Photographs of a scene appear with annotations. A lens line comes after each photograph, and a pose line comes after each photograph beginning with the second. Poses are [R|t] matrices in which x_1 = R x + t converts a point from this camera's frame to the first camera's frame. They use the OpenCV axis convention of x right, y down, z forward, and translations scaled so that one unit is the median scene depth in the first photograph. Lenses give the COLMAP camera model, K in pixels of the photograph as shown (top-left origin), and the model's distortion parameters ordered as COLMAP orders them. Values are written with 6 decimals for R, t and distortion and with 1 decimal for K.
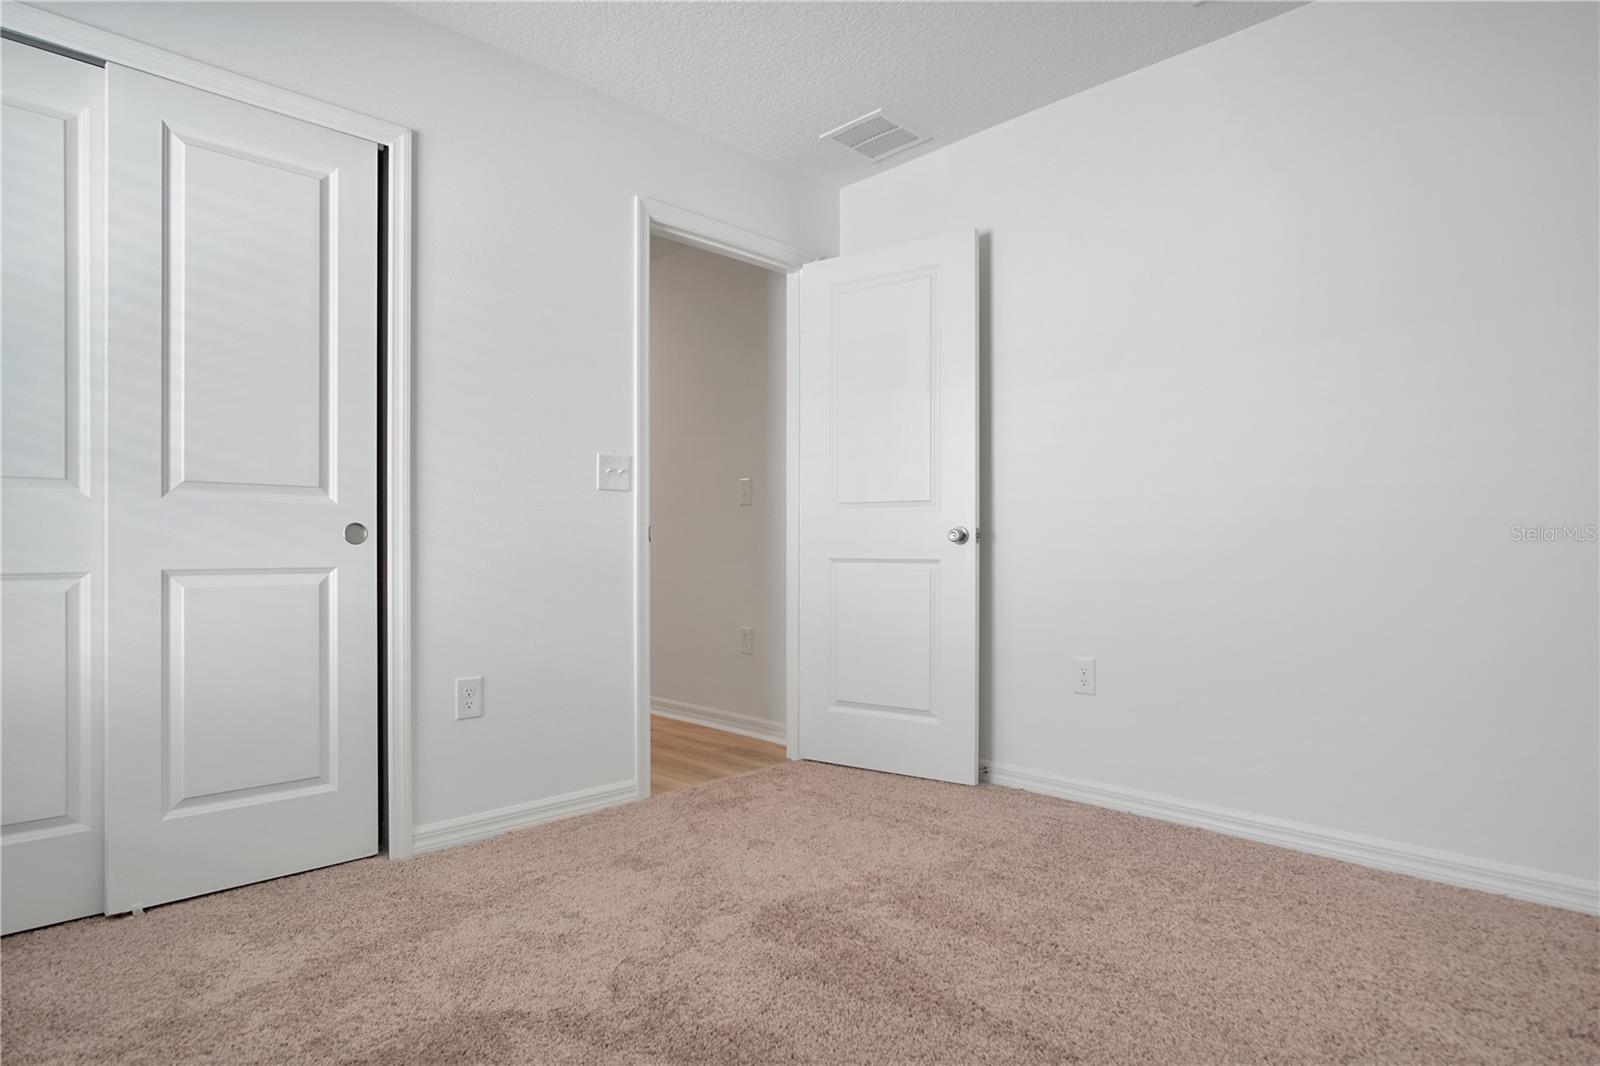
lens RADIAL K [[908.4, 0, 801.3], [0, 908.4, 543.7], [0, 0, 1]] dist [-0.003358, 0.000382]
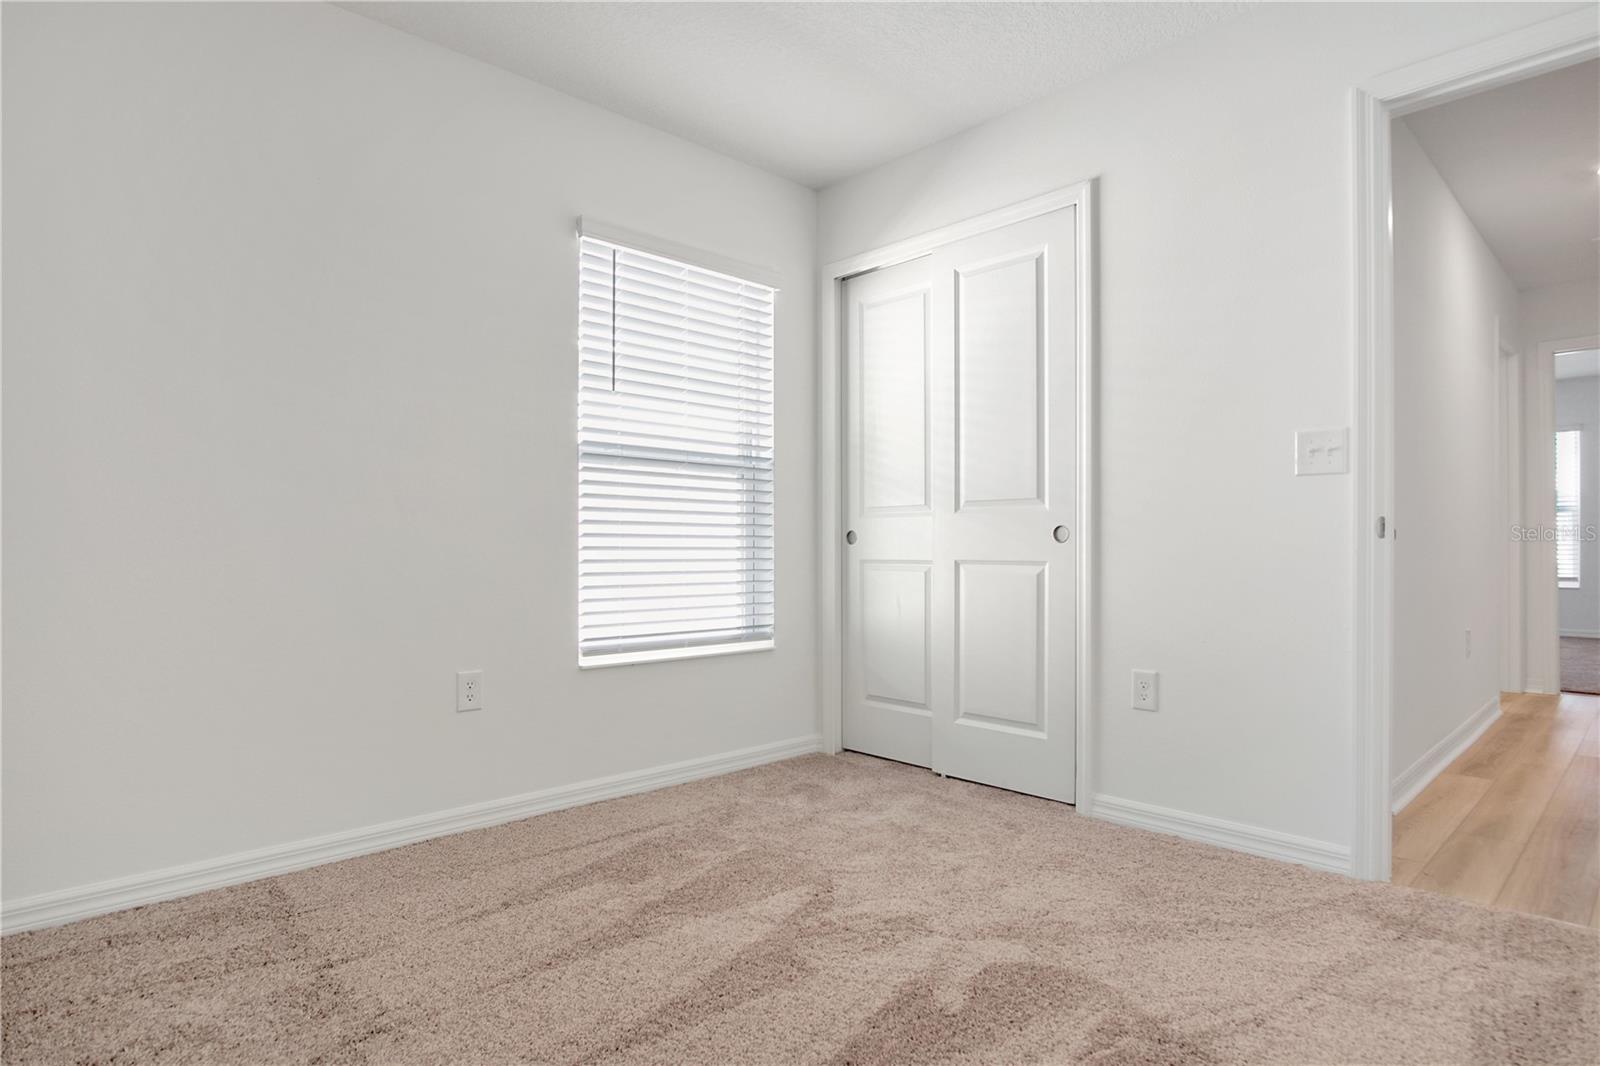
lens RADIAL K [[858.8, 0, 801.5], [0, 858.8, 533.5], [0, 0, 1]] dist [-0.000766, 0.000443]
pose [[-0.008812, -0.012750, -0.999880, 0.684954], [0.006244, 0.999899, -0.012806, 0.000749], [0.999942, -0.006356, -0.008732, 0.679670]]
